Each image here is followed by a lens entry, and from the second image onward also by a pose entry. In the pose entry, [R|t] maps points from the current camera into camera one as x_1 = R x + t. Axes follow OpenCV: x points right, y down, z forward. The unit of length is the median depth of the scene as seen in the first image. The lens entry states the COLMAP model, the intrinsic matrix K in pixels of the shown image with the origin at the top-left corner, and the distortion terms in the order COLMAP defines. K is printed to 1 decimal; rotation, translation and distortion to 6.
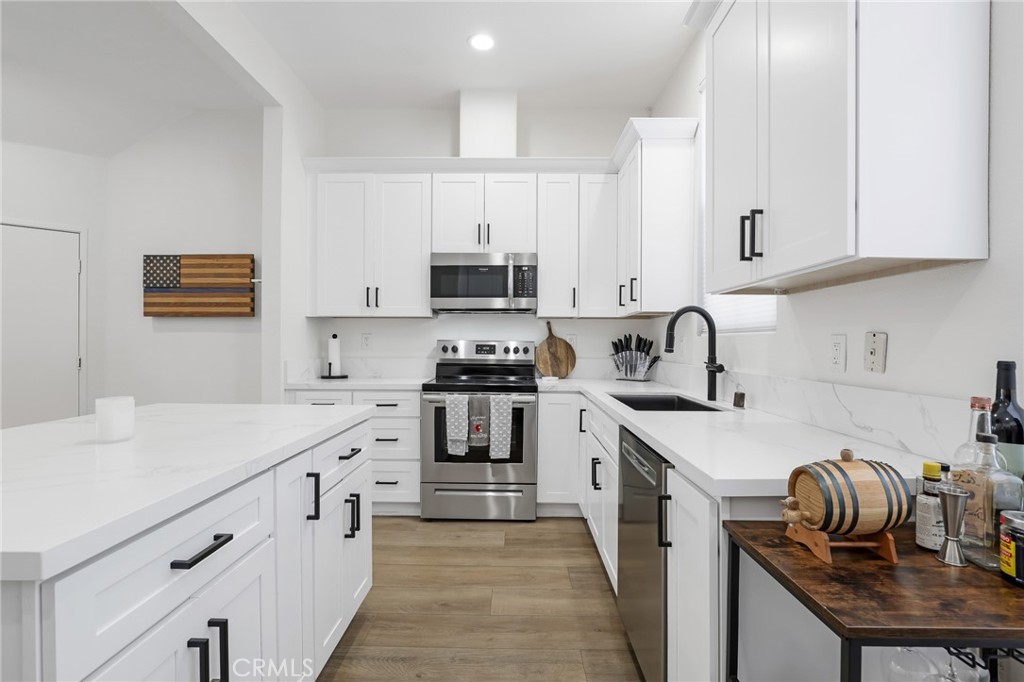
lens RADIAL K [[486.1, 0, 520.9], [0, 486.1, 339.7], [0, 0, 1]] dist [-0.026861, 0.000034]
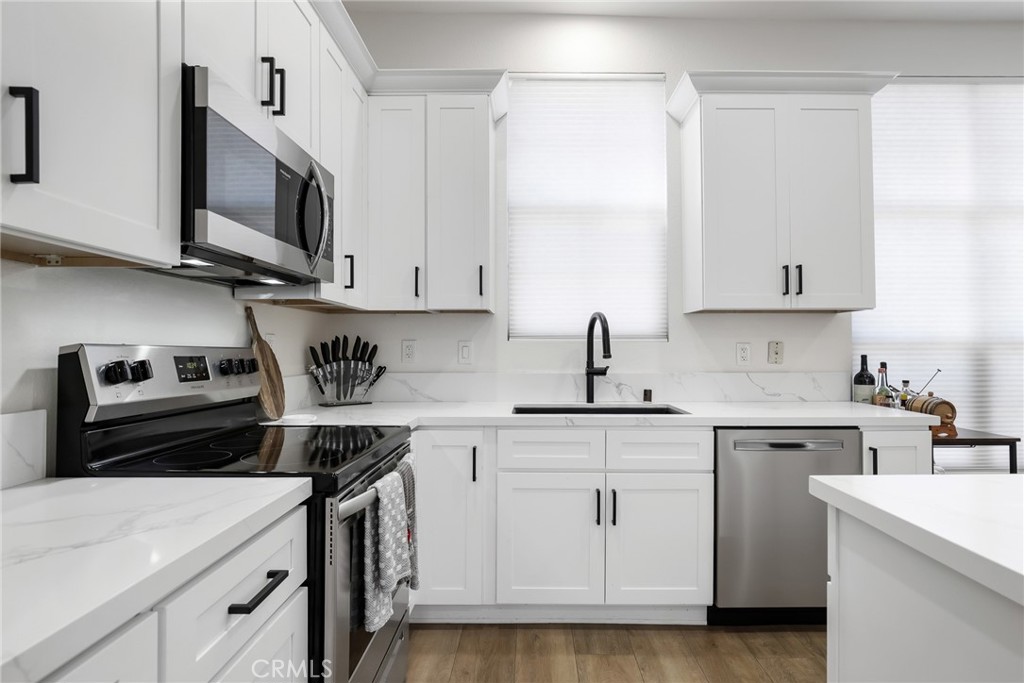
lens RADIAL K [[524.5, 0, 512.0], [0, 524.5, 341.5], [0, 0, 1]] dist [-0.003909, -0.000436]
pose [[0.022871, -0.000562, 0.999738, -0.516763], [-0.003602, 0.999993, 0.000645, -0.005694], [-0.999732, -0.003616, 0.022869, 0.789398]]
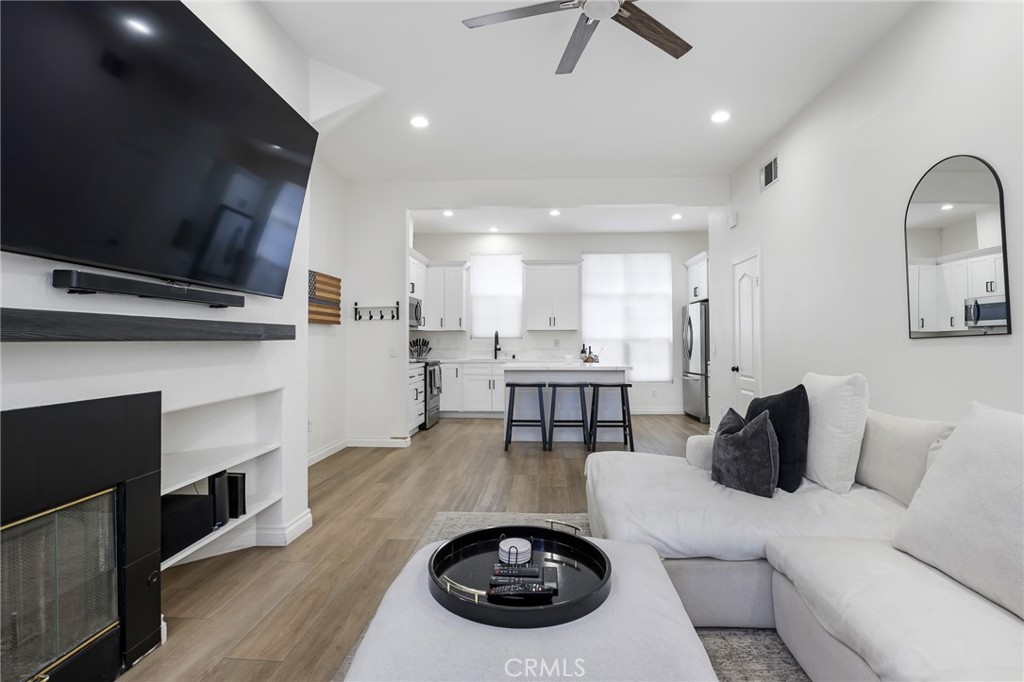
lens RADIAL K [[489.6, 0, 513.7], [0, 489.6, 328.8], [0, 0, 1]] dist [-0.027665, -0.000069]
pose [[0.051974, 0.018956, 0.998469, -2.045643], [-0.001035, 0.999820, -0.018928, -0.013567], [-0.998648, -0.000050, 0.051984, 0.484979]]
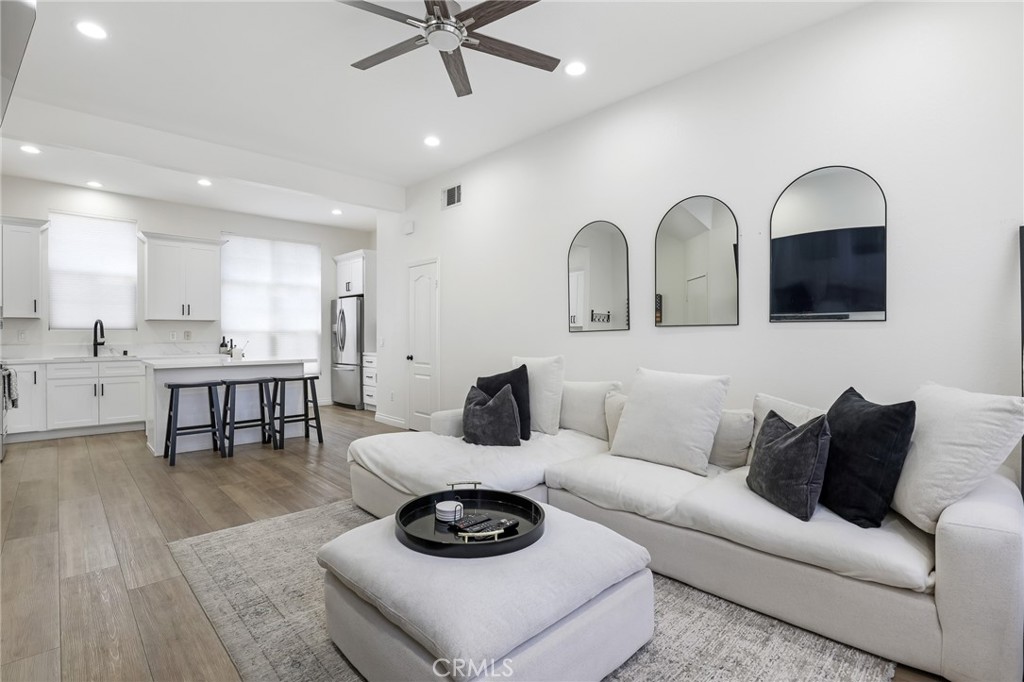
lens RADIAL K [[486.1, 0, 520.9], [0, 486.1, 339.7], [0, 0, 1]] dist [-0.026861, 0.000034]
pose [[-0.702758, -0.015013, 0.711271, -2.018369], [-0.007139, 0.999876, 0.014051, -0.010092], [-0.711394, 0.004797, -0.702778, 0.804607]]
